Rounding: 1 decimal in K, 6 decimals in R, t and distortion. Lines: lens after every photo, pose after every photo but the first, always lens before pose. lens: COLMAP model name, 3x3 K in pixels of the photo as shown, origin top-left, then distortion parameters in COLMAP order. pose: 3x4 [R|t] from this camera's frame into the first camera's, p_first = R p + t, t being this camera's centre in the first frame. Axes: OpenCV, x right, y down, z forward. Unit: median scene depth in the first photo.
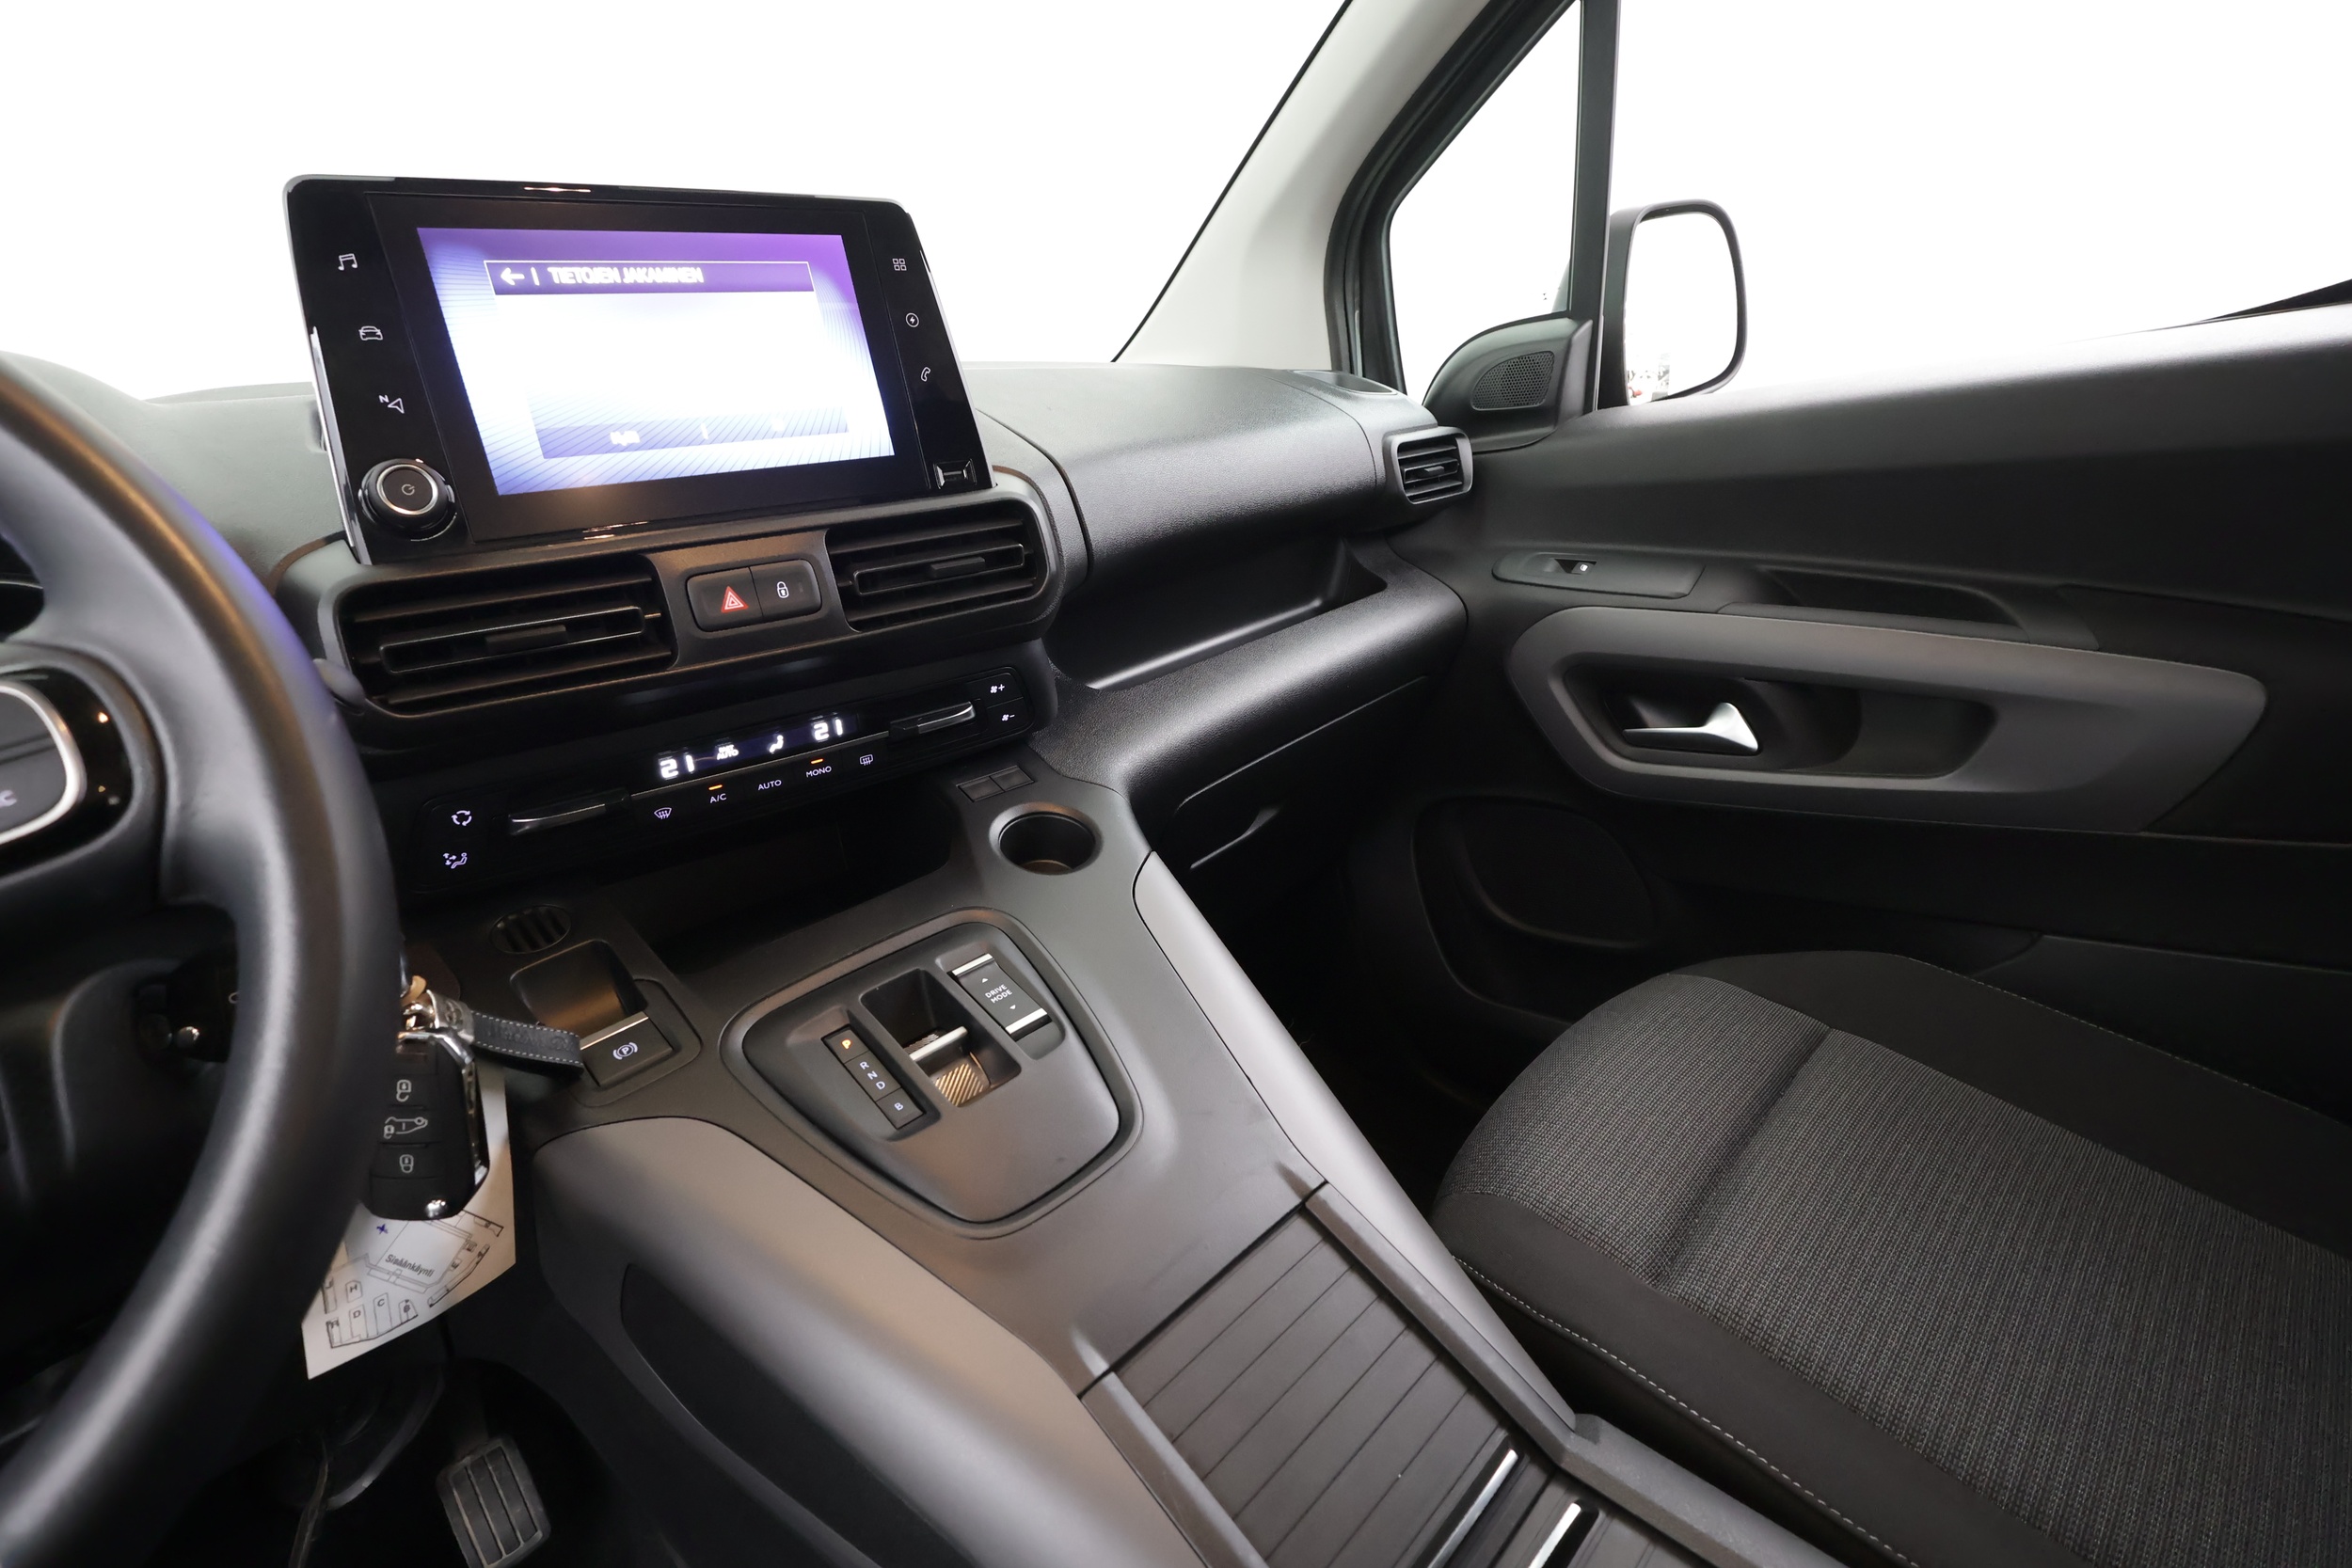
lens RADIAL K [[1082.9, 0, 1180.3], [0, 1082.9, 787.3], [0, 0, 1]] dist [-0.003329, 0.002346]
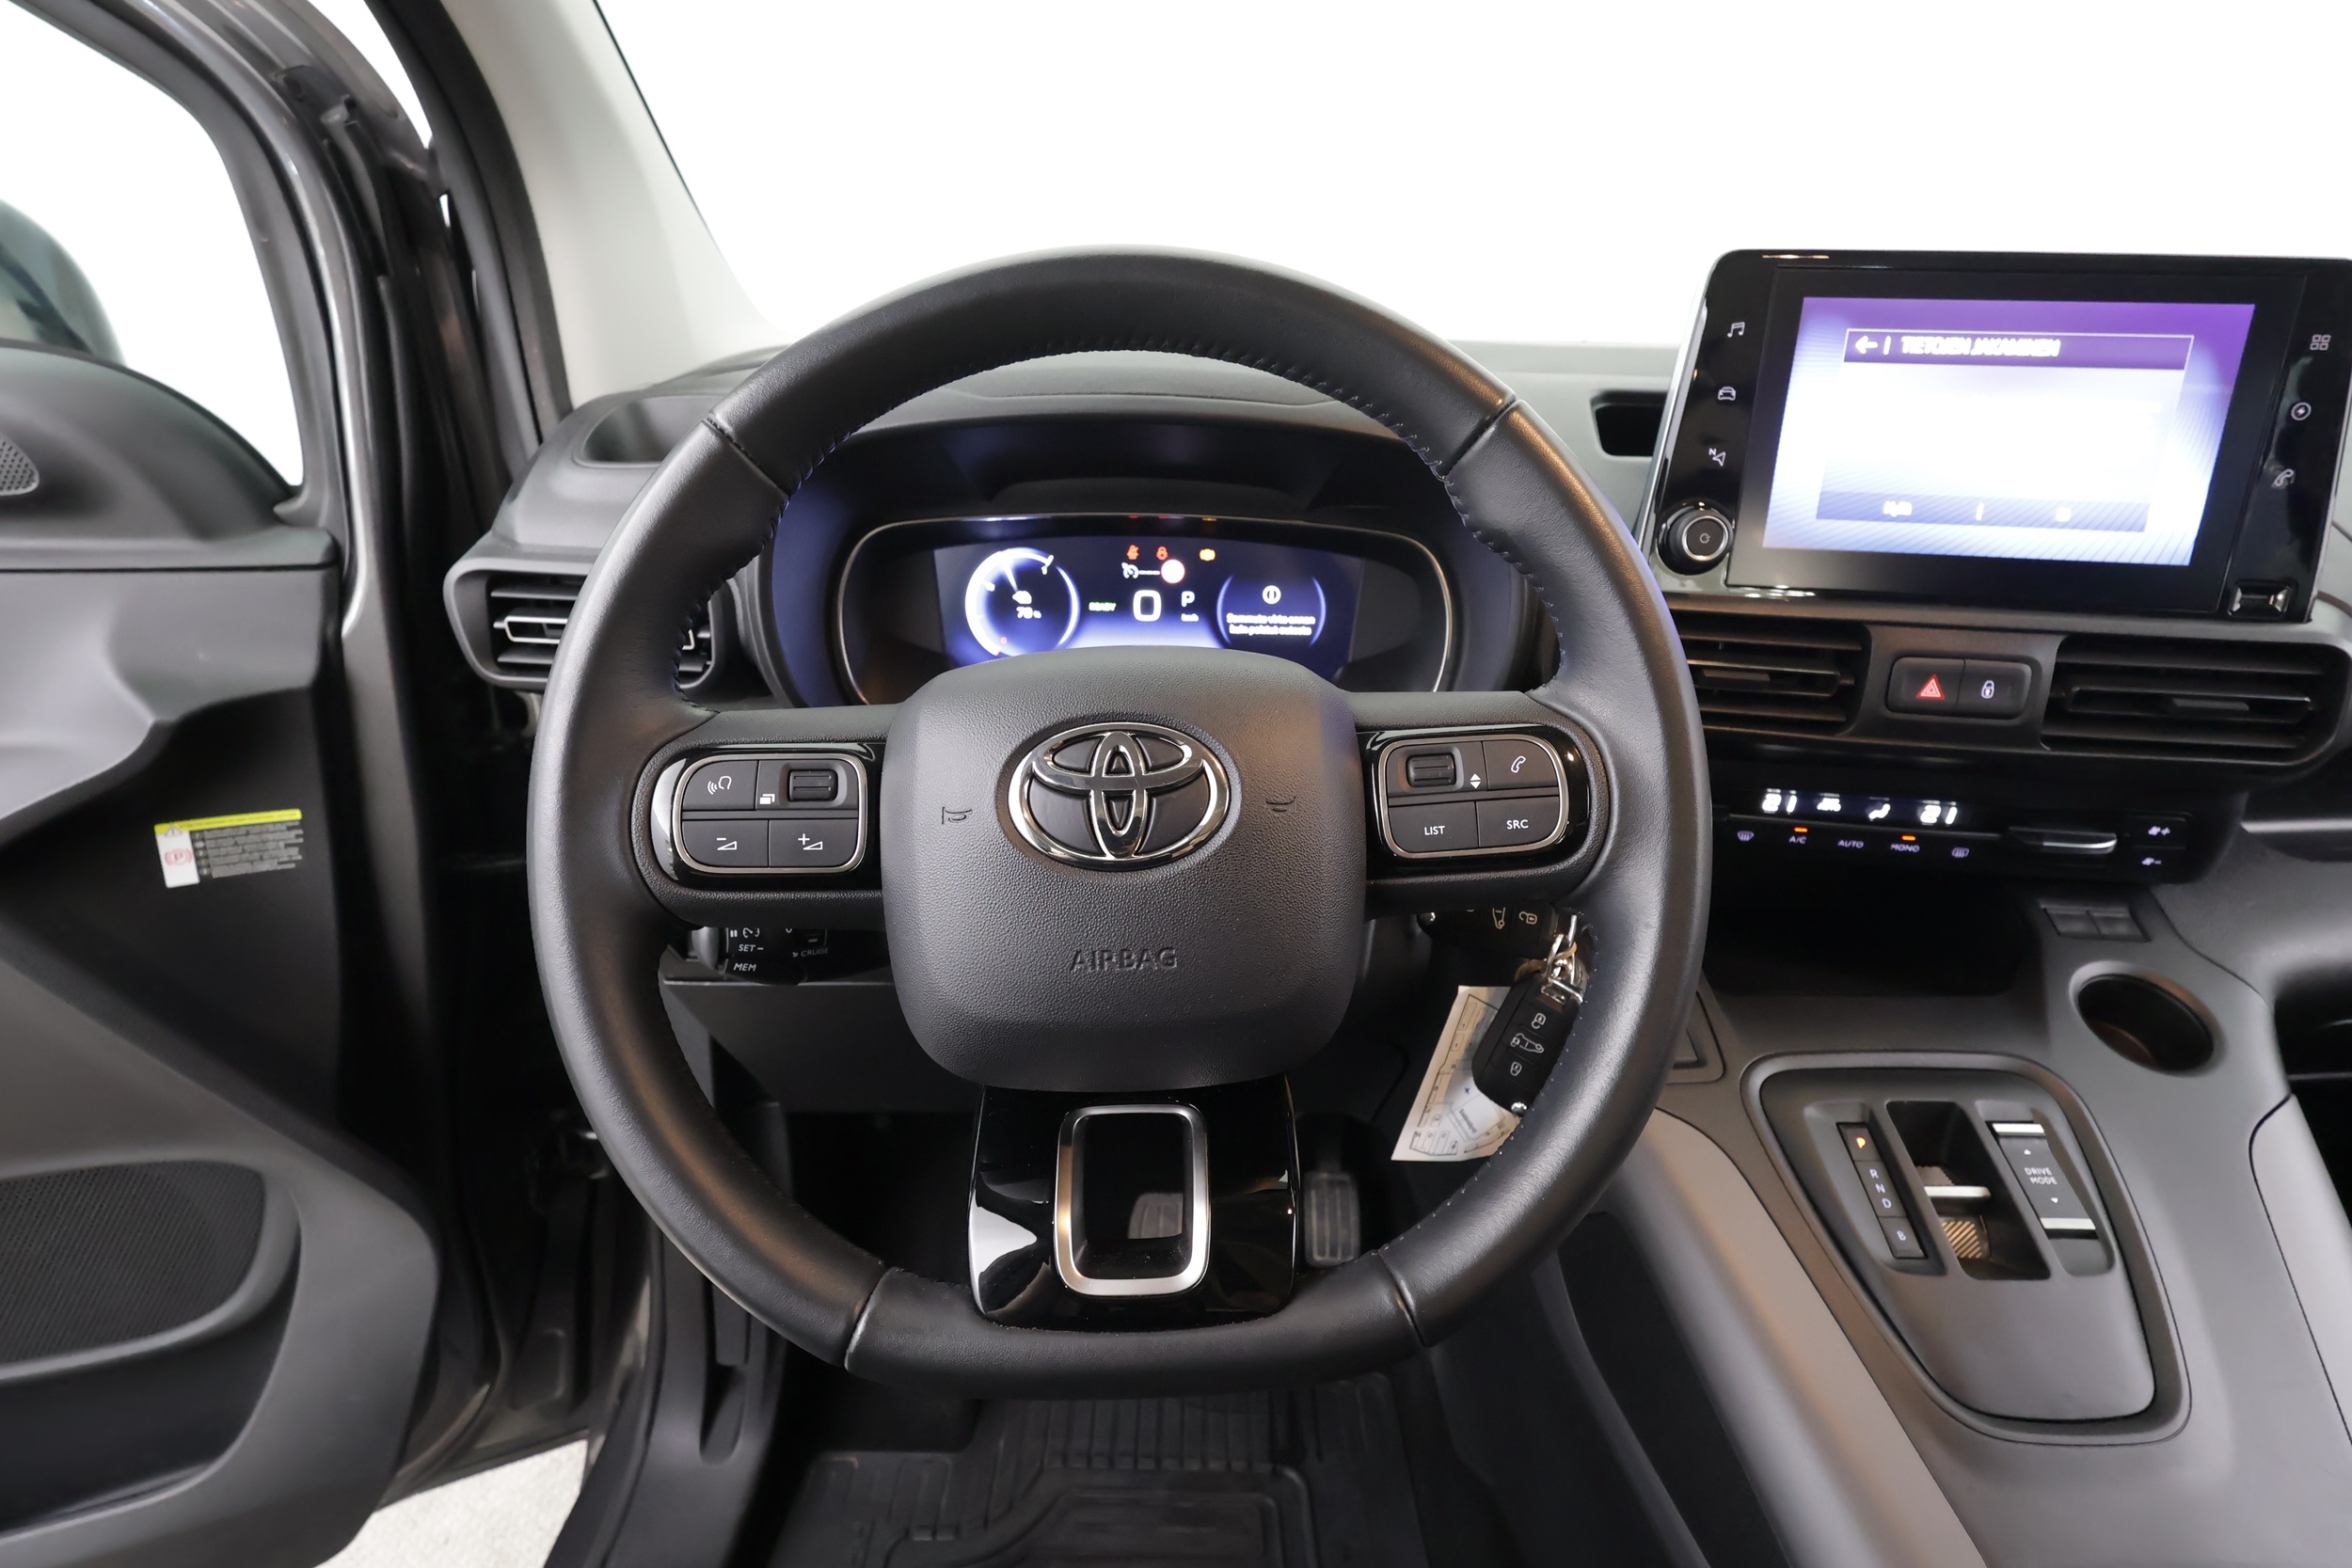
lens RADIAL K [[1082.9, 0, 1185.1], [0, 1082.9, 788.6], [0, 0, 1]] dist [-0.003329, 0.002346]
pose [[0.692585, 0.386177, -0.609256, -0.225487], [-0.306971, 0.922115, 0.235528, -0.101021], [0.652759, 0.023901, 0.757188, -0.173463]]
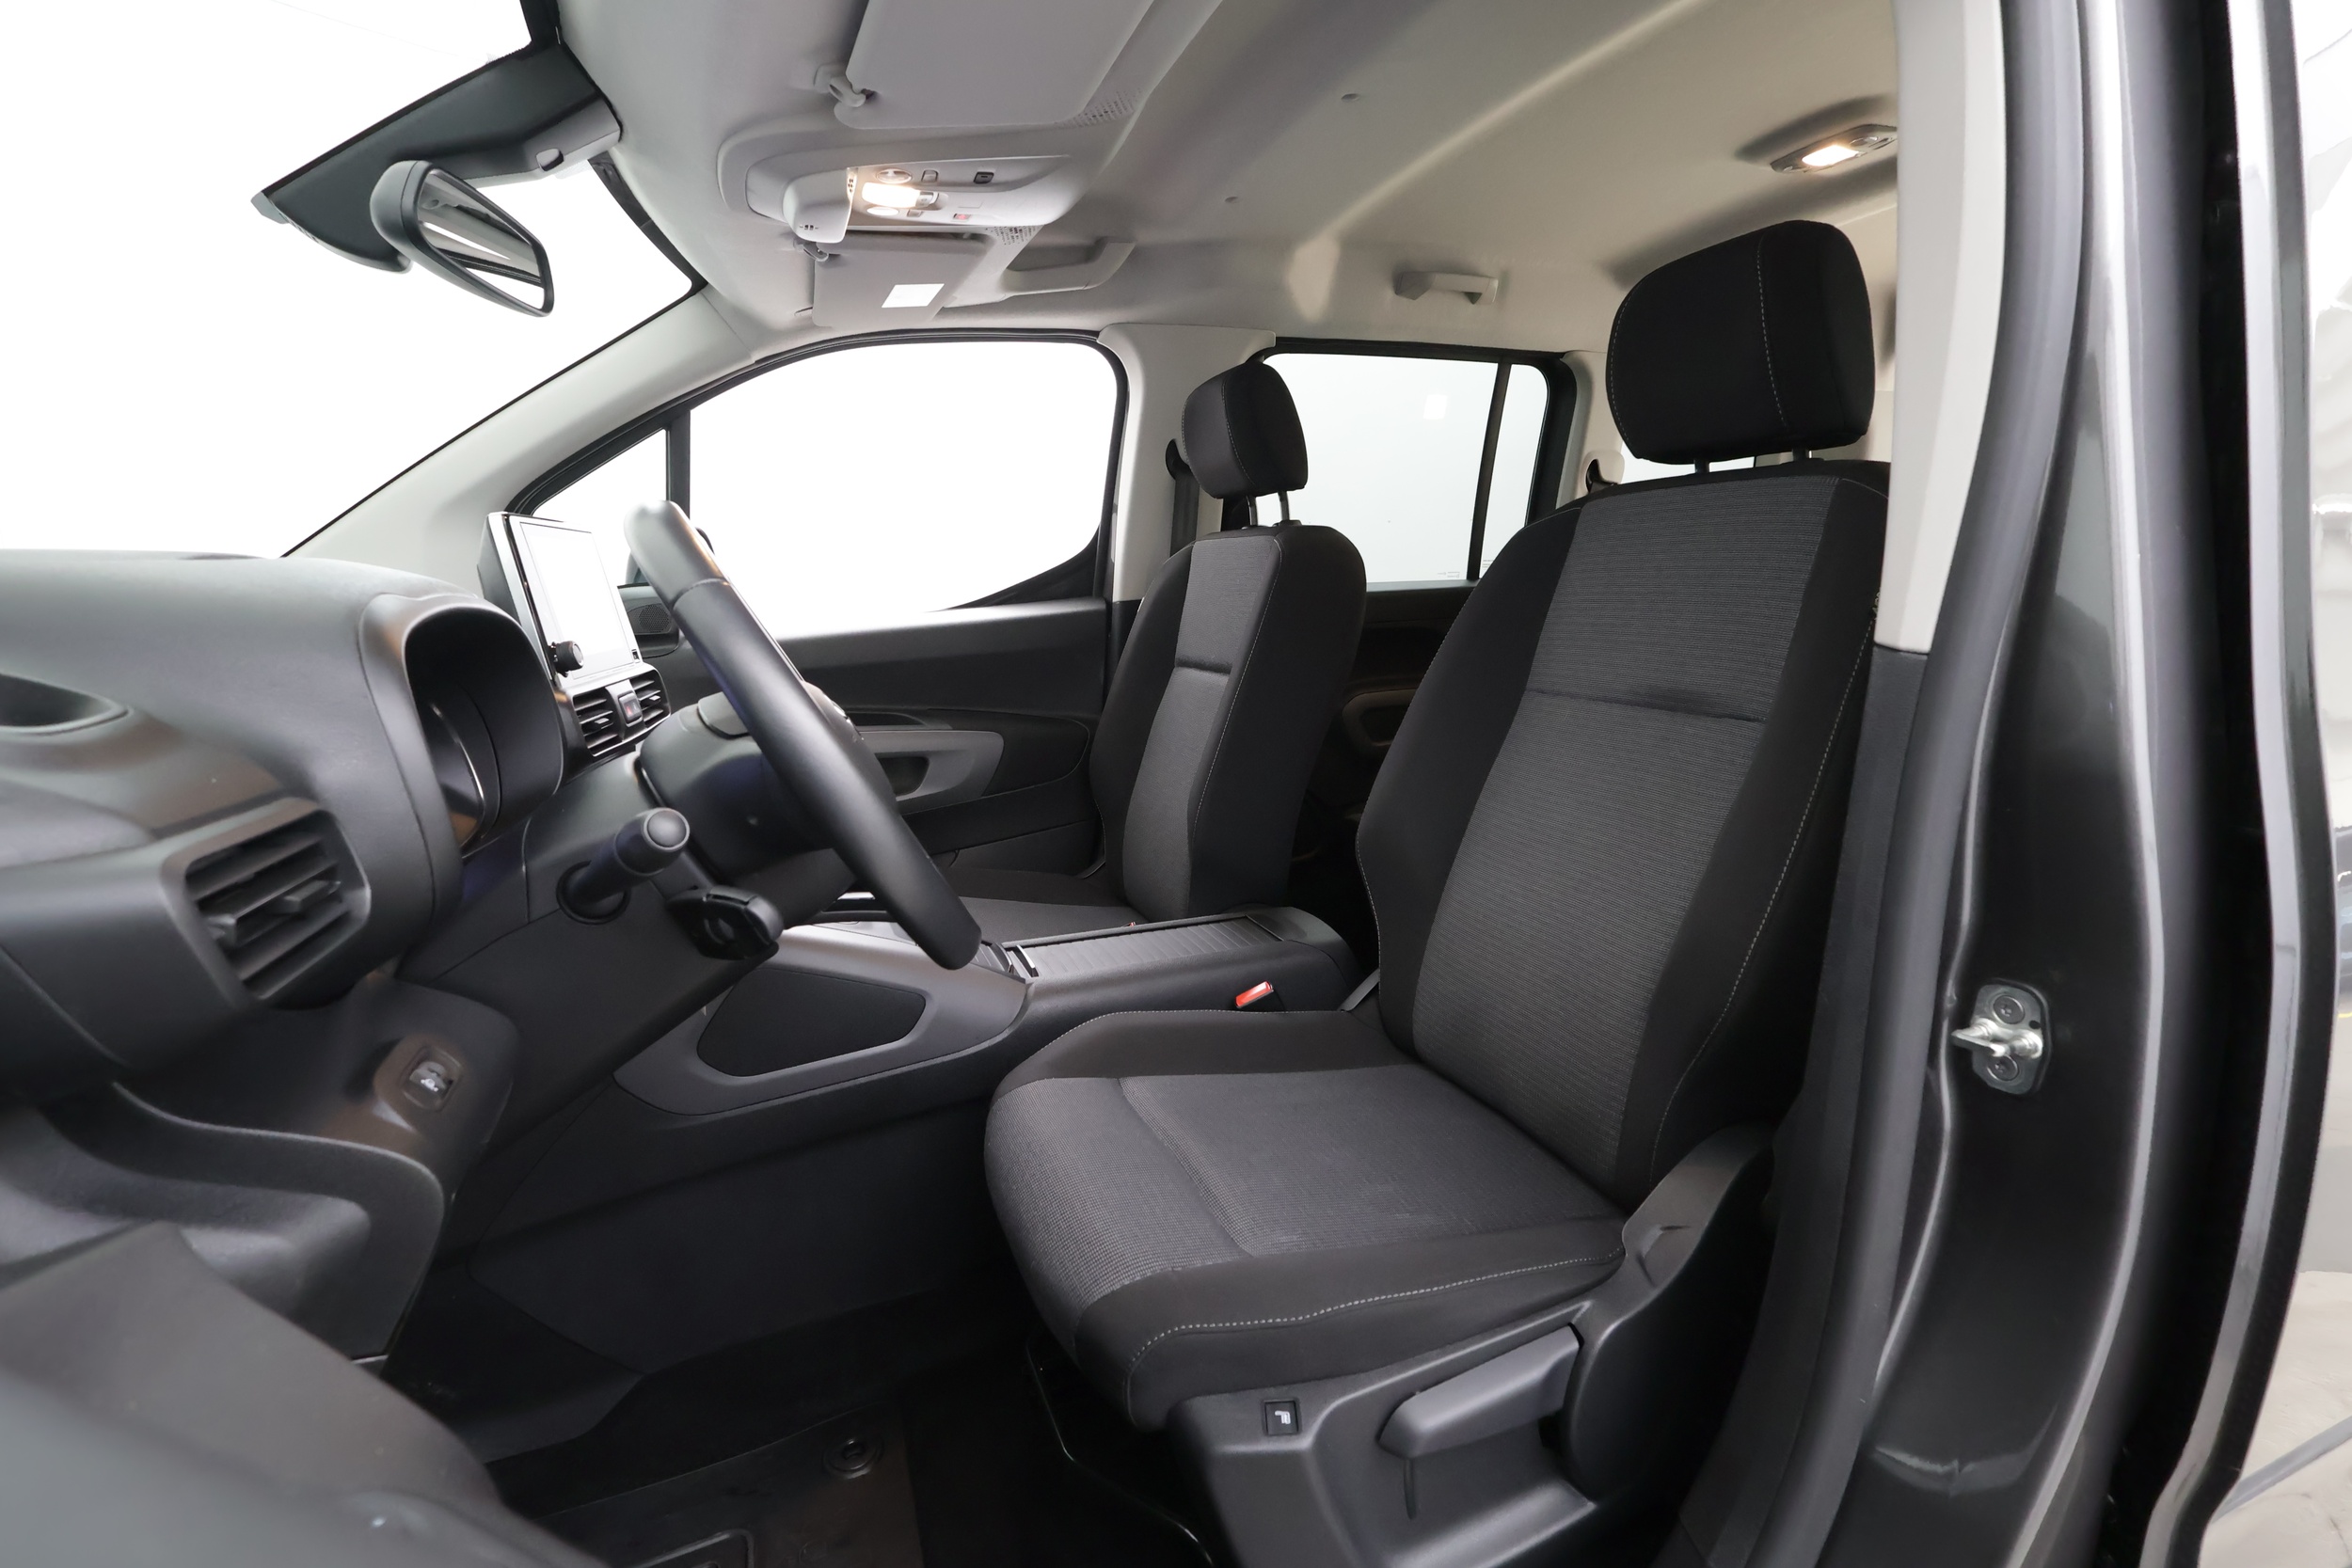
lens RADIAL K [[1082.9, 0, 1171.6], [0, 1082.9, 790.8], [0, 0, 1]] dist [-0.003329, 0.002346]
pose [[0.421919, -0.102006, 0.900877, -1.692481], [0.280190, 0.959679, -0.022560, 0.288371], [-0.862252, 0.261936, 0.433488, -0.716109]]
